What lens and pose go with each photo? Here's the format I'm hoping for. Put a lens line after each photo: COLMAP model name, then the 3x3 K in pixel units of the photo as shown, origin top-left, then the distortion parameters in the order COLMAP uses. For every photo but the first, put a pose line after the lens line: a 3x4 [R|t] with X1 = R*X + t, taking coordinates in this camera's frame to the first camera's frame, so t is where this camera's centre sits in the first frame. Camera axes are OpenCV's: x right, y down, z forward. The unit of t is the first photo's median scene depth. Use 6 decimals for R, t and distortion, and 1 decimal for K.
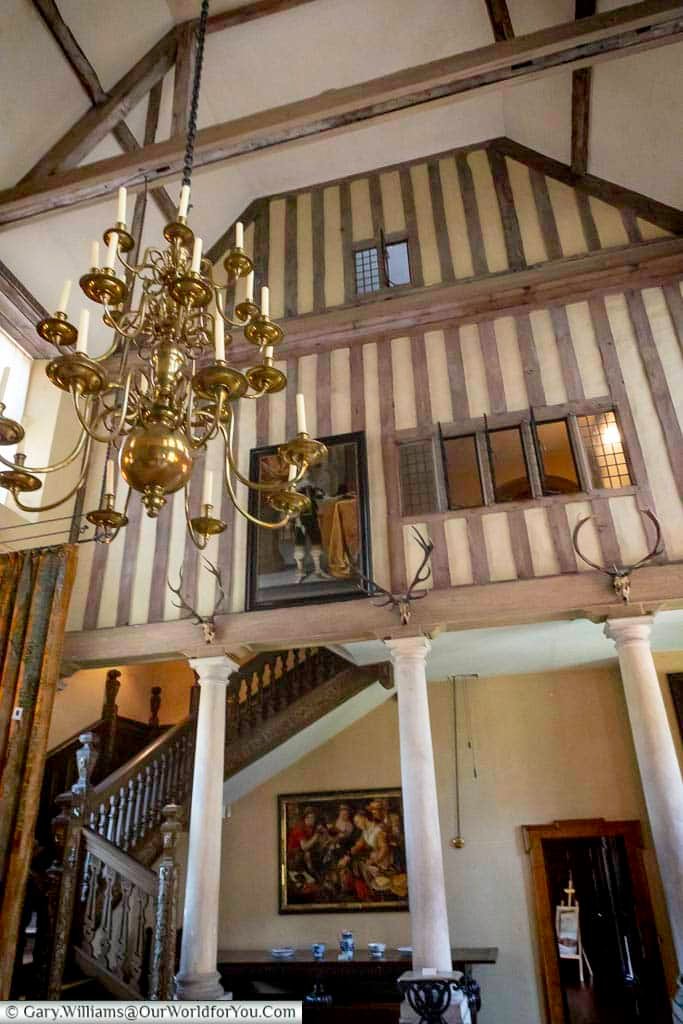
lens RADIAL K [[713.1, 0, 341.5], [0, 713.1, 512.0], [0, 0, 1]] dist [0.018260, 0.001261]
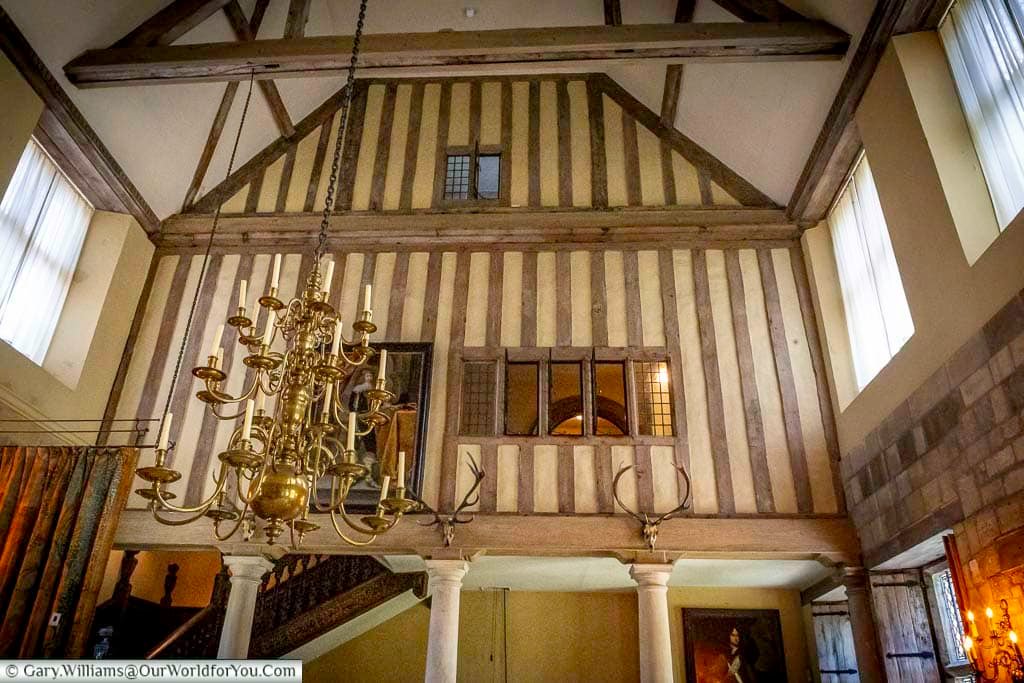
lens RADIAL K [[771.0, 0, 512.0], [0, 771.0, 341.5], [0, 0, 1]] dist [-0.005660, 0.000981]
pose [[0.977626, 0.142412, 0.154811, -0.029938], [-0.138094, 0.989676, -0.038356, -0.093075], [-0.158675, 0.016119, 0.987199, -0.105327]]
